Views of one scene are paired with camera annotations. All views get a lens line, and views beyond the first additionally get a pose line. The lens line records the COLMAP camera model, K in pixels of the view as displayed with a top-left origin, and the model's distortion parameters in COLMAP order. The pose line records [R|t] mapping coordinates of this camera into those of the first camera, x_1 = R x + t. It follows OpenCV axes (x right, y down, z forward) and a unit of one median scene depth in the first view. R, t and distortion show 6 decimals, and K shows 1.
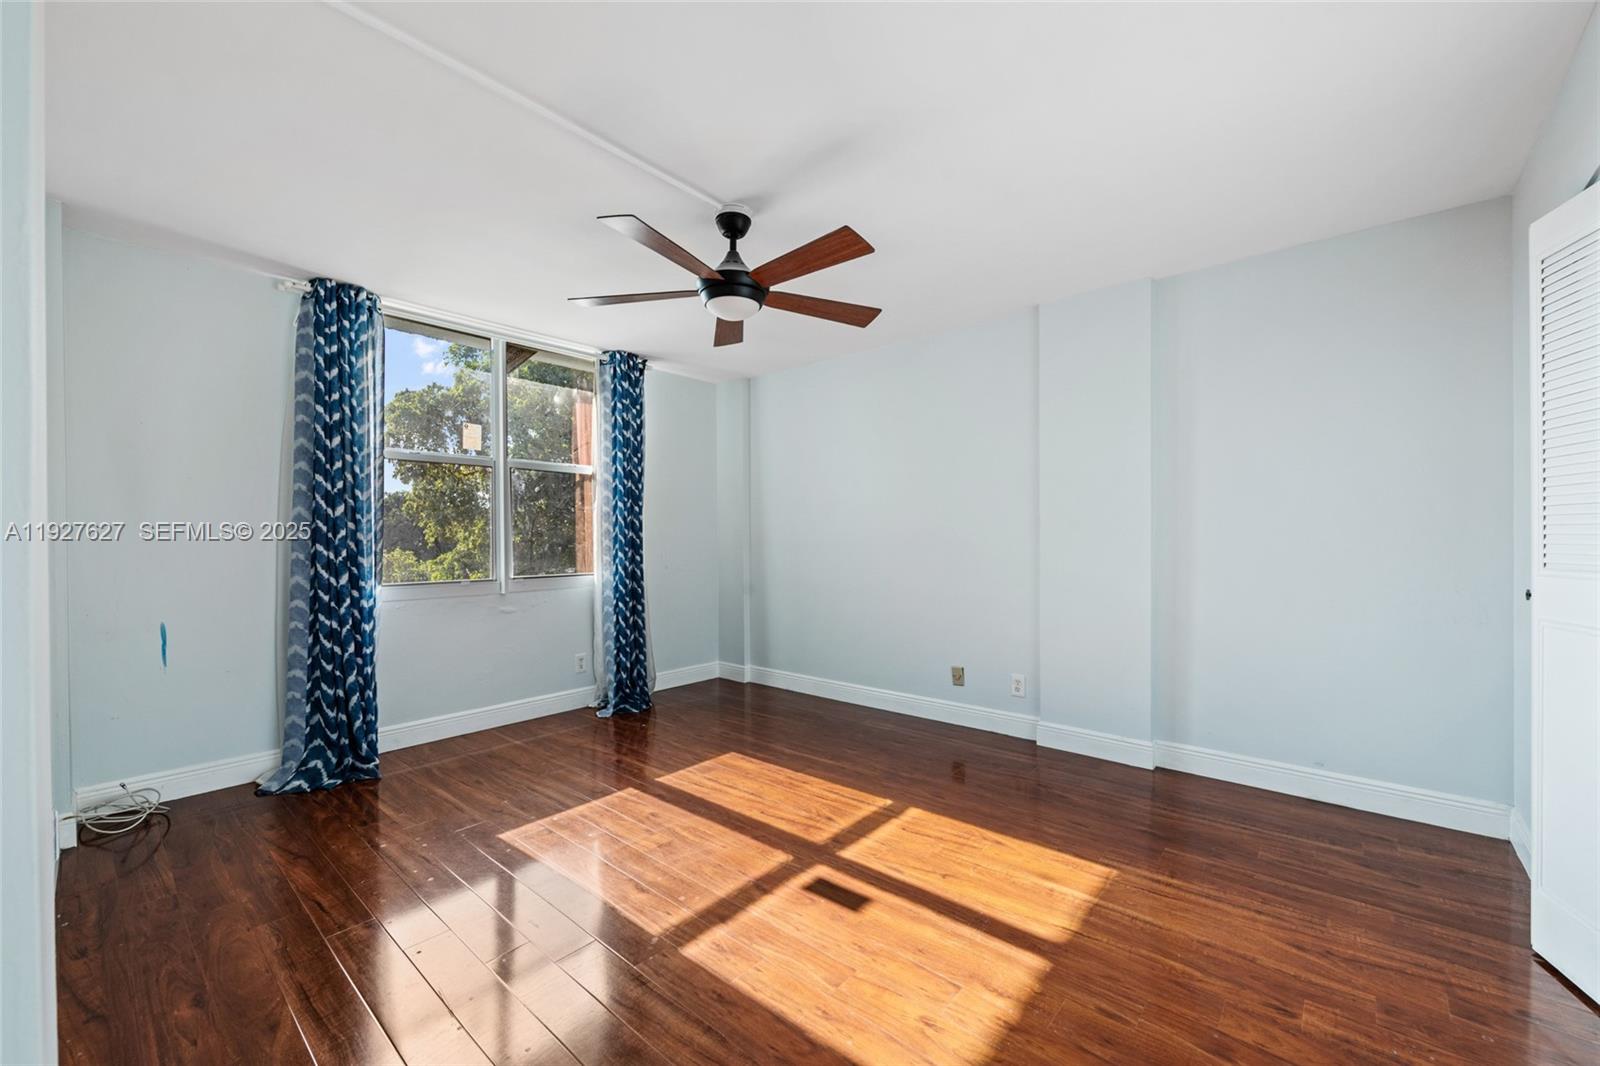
lens RADIAL K [[627.6, 0, 800.0], [0, 627.6, 533.0], [0, 0, 1]] dist [0.000126, -0.000032]
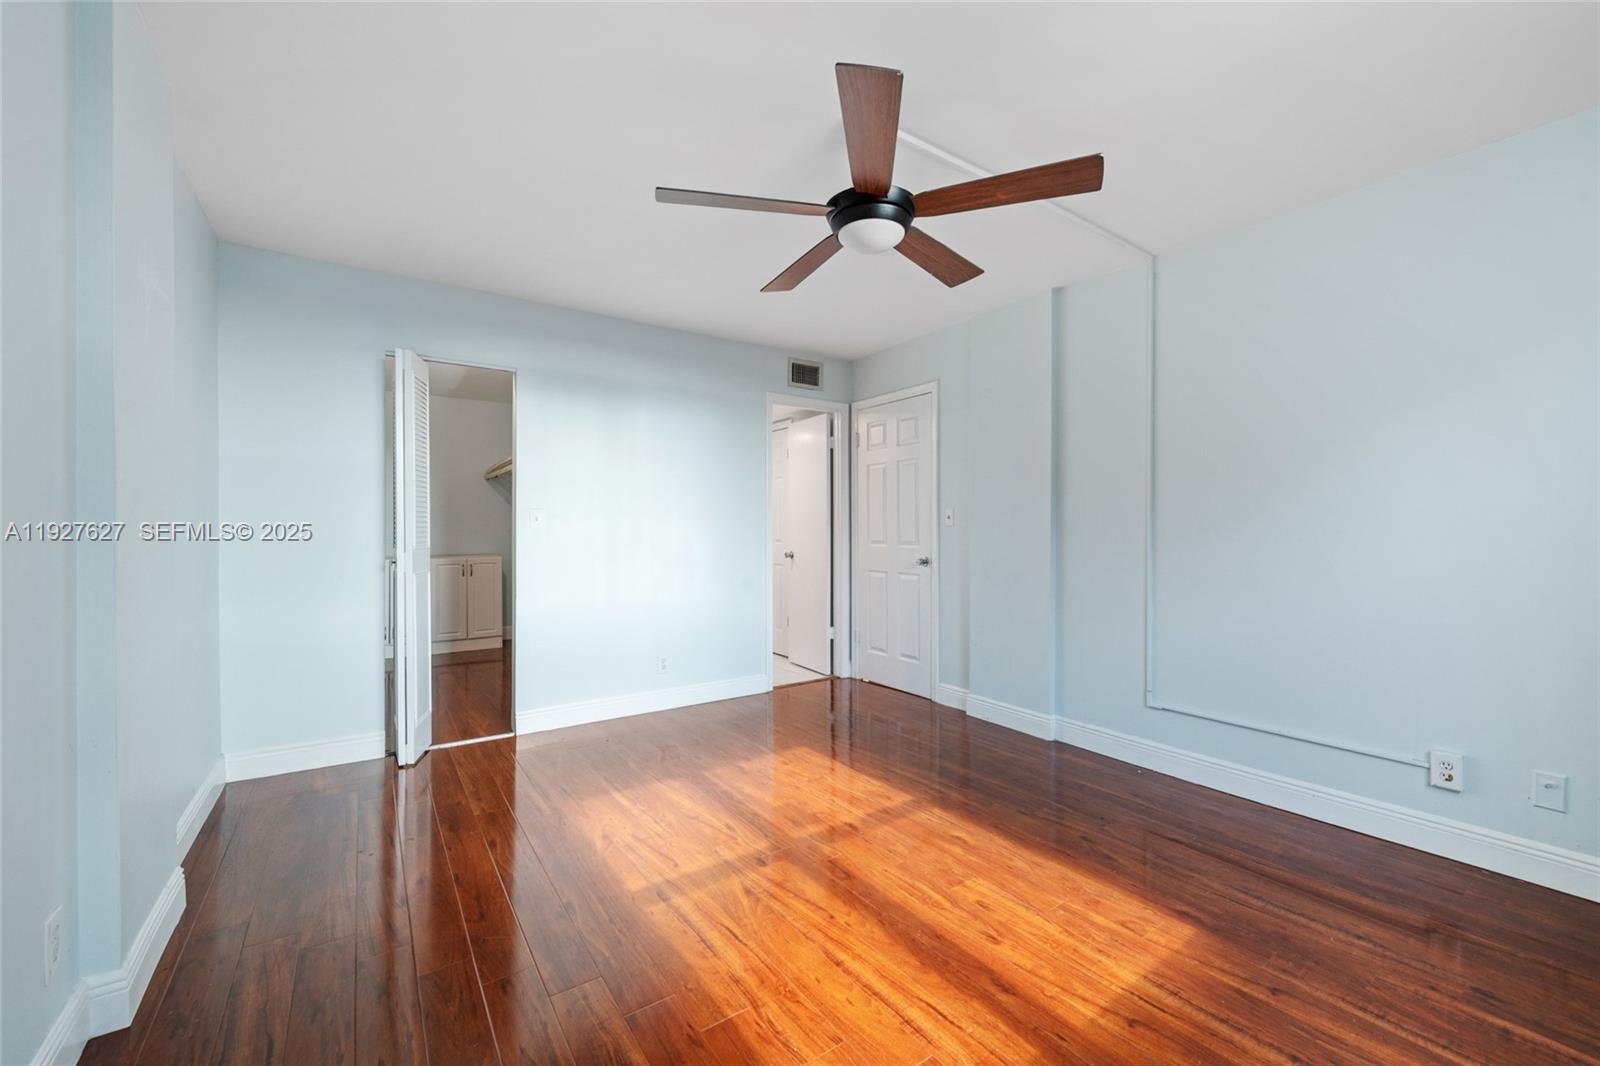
lens RADIAL K [[627.6, 0, 800.0], [0, 627.6, 533.0], [0, 0, 1]] dist [0.000126, -0.000032]
pose [[-0.969215, 0.006552, 0.246129, -0.225931], [0.005678, 0.999975, -0.004261, 0.024111], [-0.246150, -0.002732, -0.969228, 1.901767]]
